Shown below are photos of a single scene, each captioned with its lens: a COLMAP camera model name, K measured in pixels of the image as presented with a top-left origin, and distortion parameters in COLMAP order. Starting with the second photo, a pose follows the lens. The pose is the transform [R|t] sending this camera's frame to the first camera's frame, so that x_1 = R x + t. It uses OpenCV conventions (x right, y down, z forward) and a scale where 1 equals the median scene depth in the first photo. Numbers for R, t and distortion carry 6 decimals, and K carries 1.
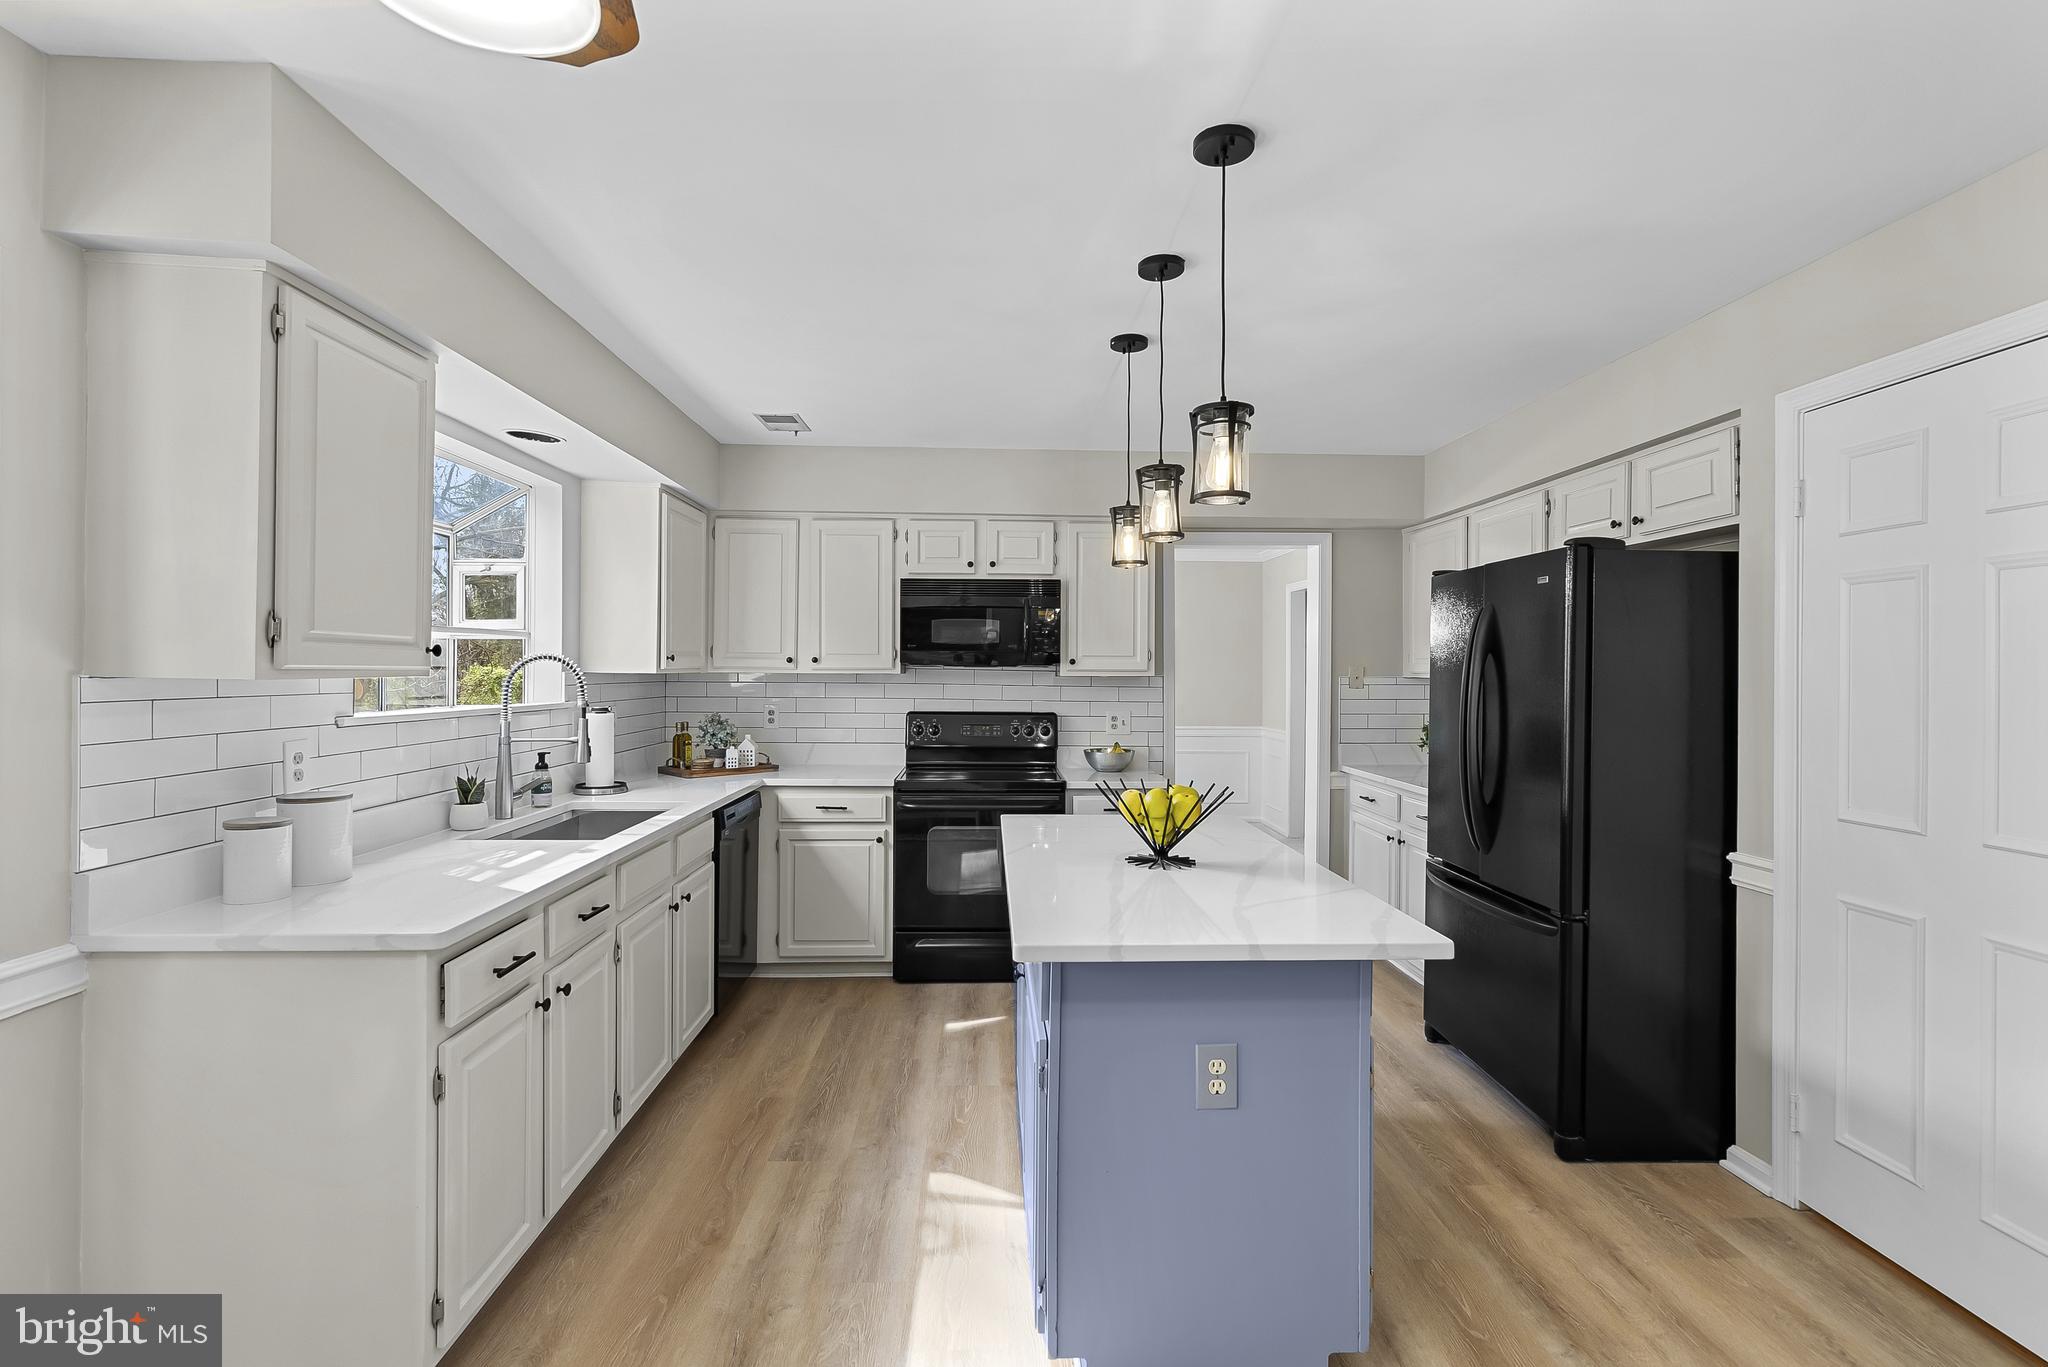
lens RADIAL K [[932.1, 0, 1022.4], [0, 932.1, 668.4], [0, 0, 1]] dist [-0.010343, 0.004891]
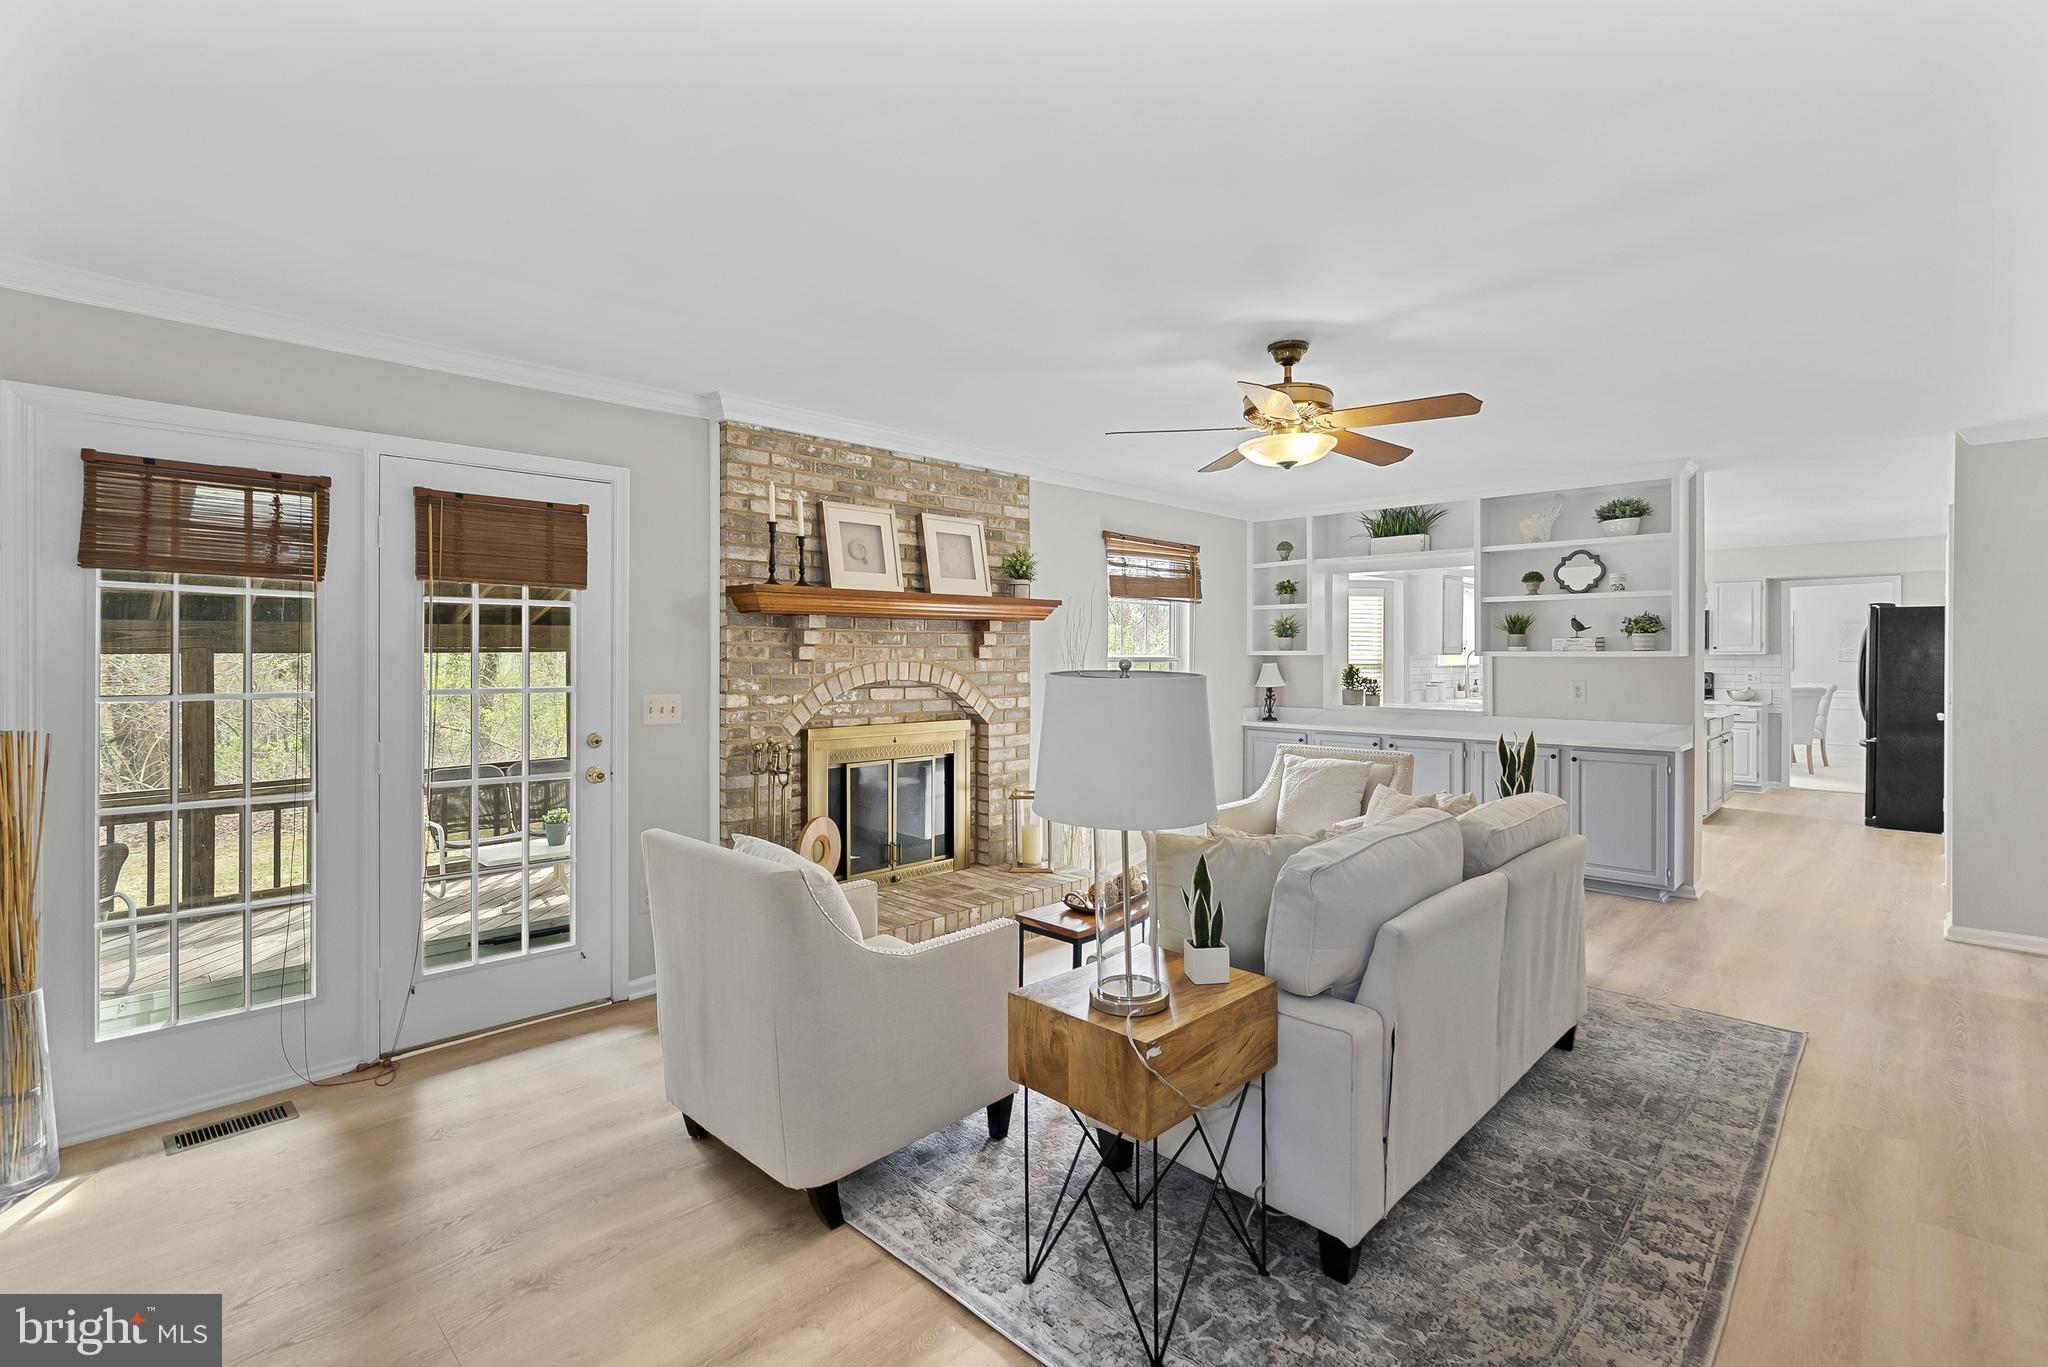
lens RADIAL K [[932.1, 0, 1026.3], [0, 932.1, 652.6], [0, 0, 1]] dist [-0.010343, 0.004891]
pose [[0.686965, -0.010435, -0.726616, 0.637986], [0.009101, 0.999942, -0.005757, 0.001475], [0.726634, -0.002658, 0.687020, -2.009028]]
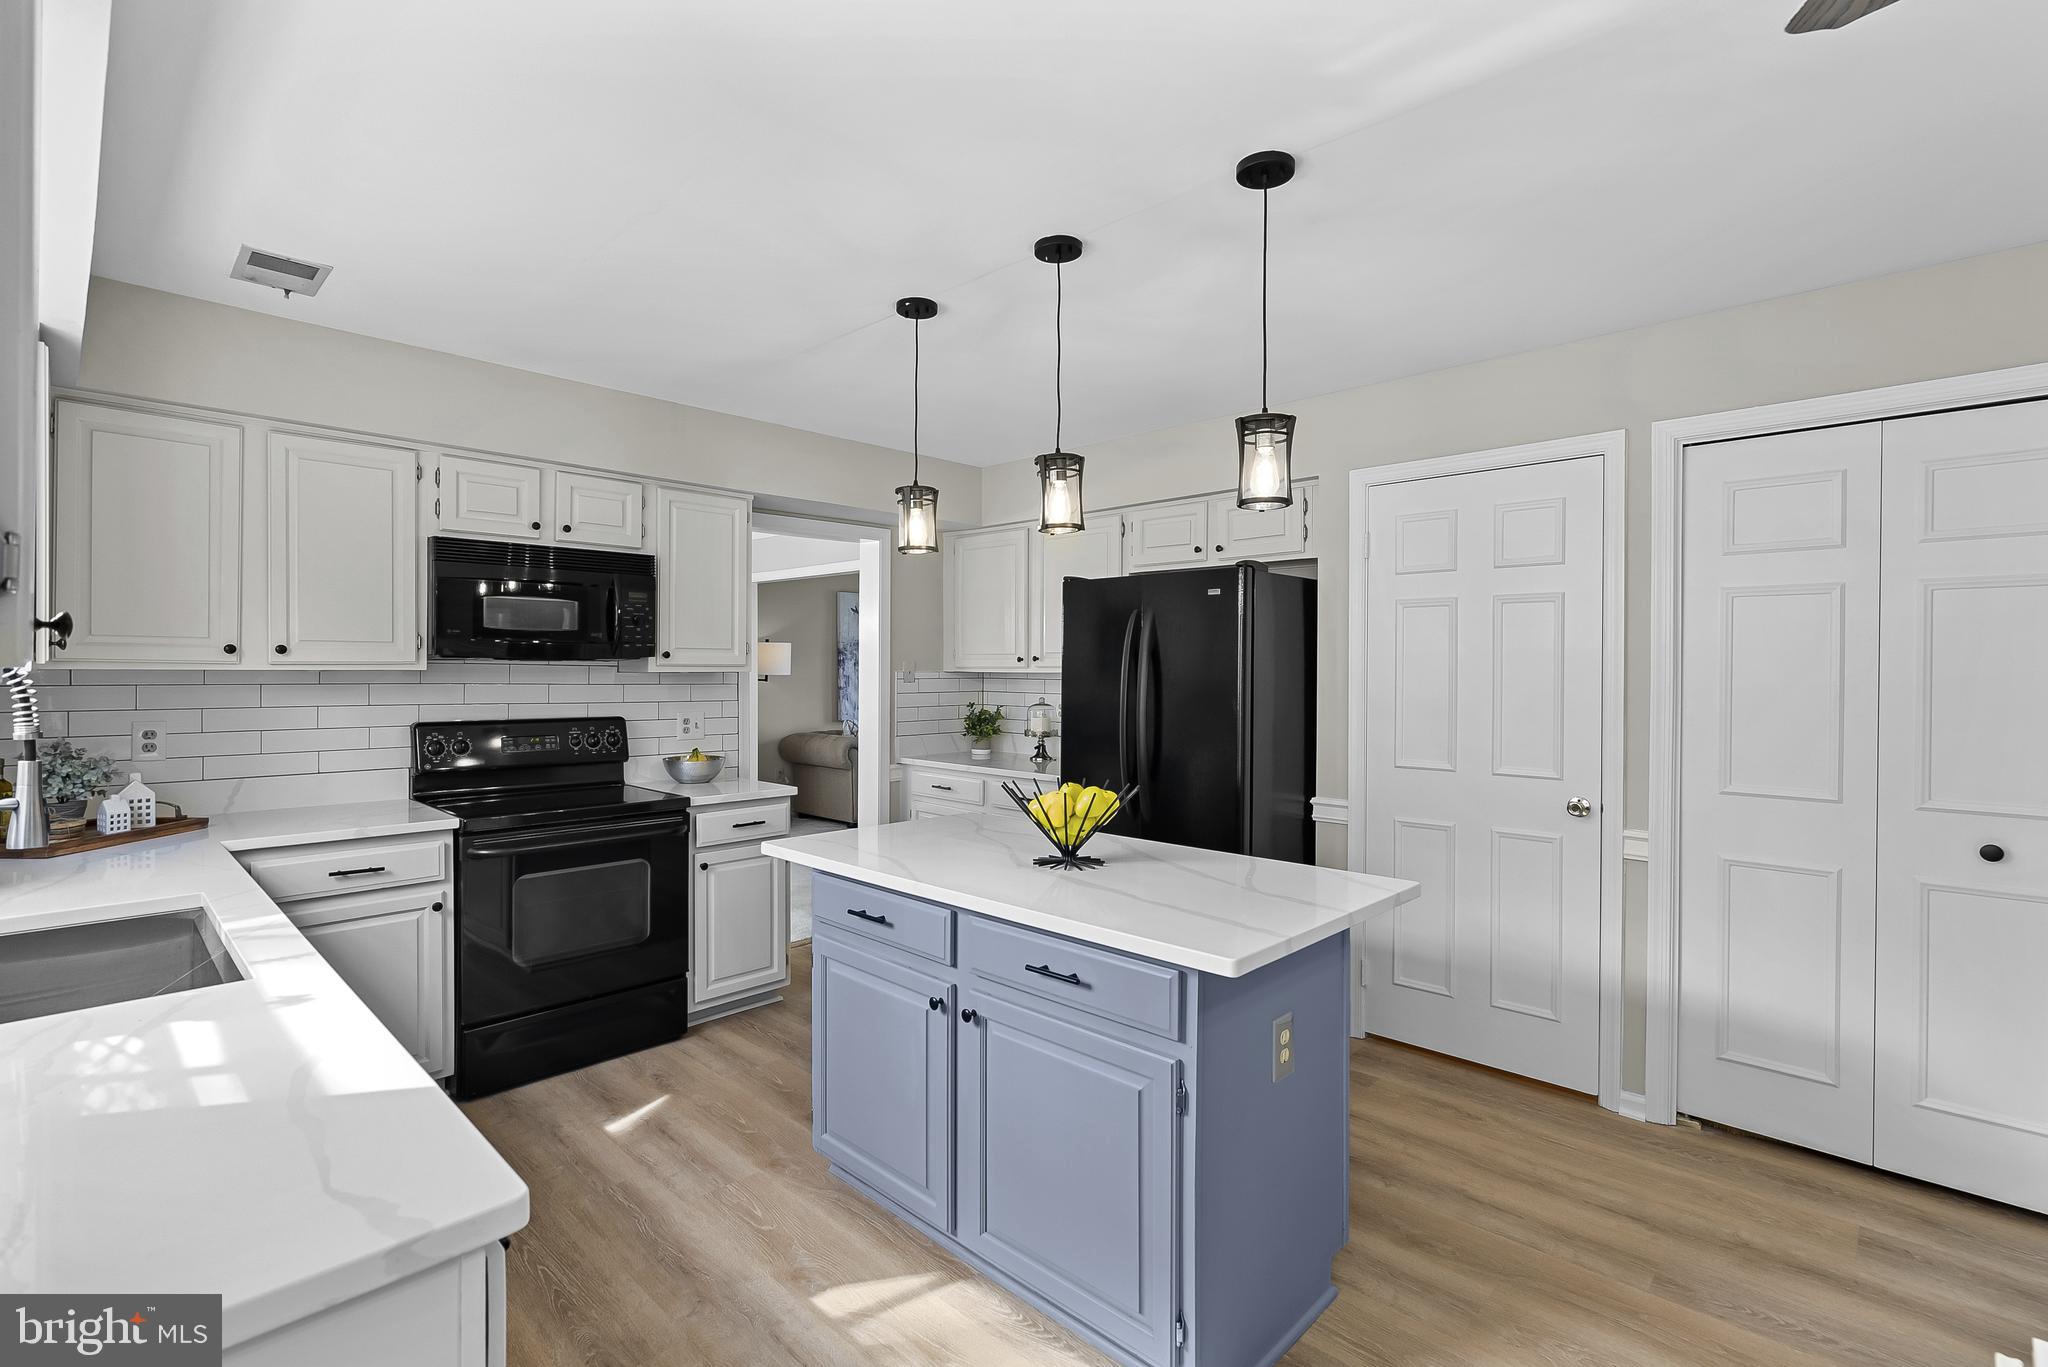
lens RADIAL K [[932.1, 0, 1025.9], [0, 932.1, 674.2], [0, 0, 1]] dist [-0.010343, 0.004891]
pose [[0.722192, -0.006782, 0.691660, -0.357692], [-0.001366, 0.999936, 0.011231, 0.000314], [-0.691691, -0.009056, 0.722136, 0.213509]]
